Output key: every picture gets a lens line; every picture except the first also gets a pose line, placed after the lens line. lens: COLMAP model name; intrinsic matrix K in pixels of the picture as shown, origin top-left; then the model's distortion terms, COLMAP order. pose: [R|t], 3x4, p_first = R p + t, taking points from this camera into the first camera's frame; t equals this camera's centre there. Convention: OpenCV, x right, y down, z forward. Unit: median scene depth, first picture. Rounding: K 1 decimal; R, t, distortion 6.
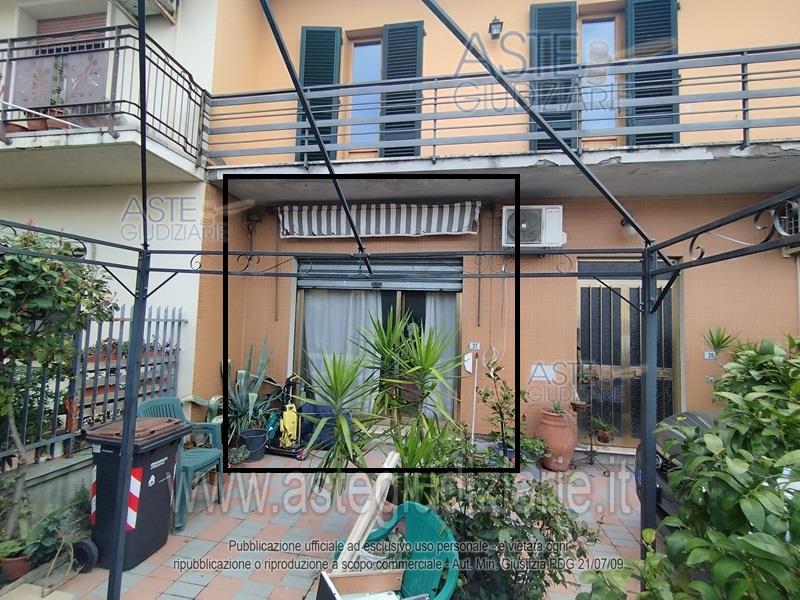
lens RADIAL K [[371.7, 0, 396.8], [0, 371.7, 301.8], [0, 0, 1]] dist [-0.002555, -0.000631]
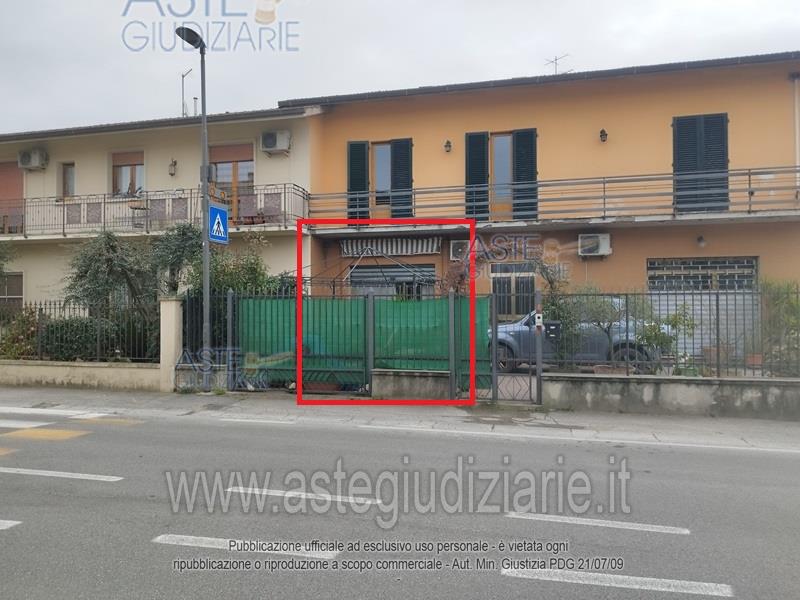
lens RADIAL K [[561.4, 0, 400.0], [0, 561.4, 300.0], [0, 0, 1]] dist [0.000128, -0.000010]
pose [[0.997015, -0.038846, -0.066730, 0.190697], [0.041682, 0.998263, 0.041647, -0.062800], [0.064997, -0.044304, 0.996902, -2.128840]]
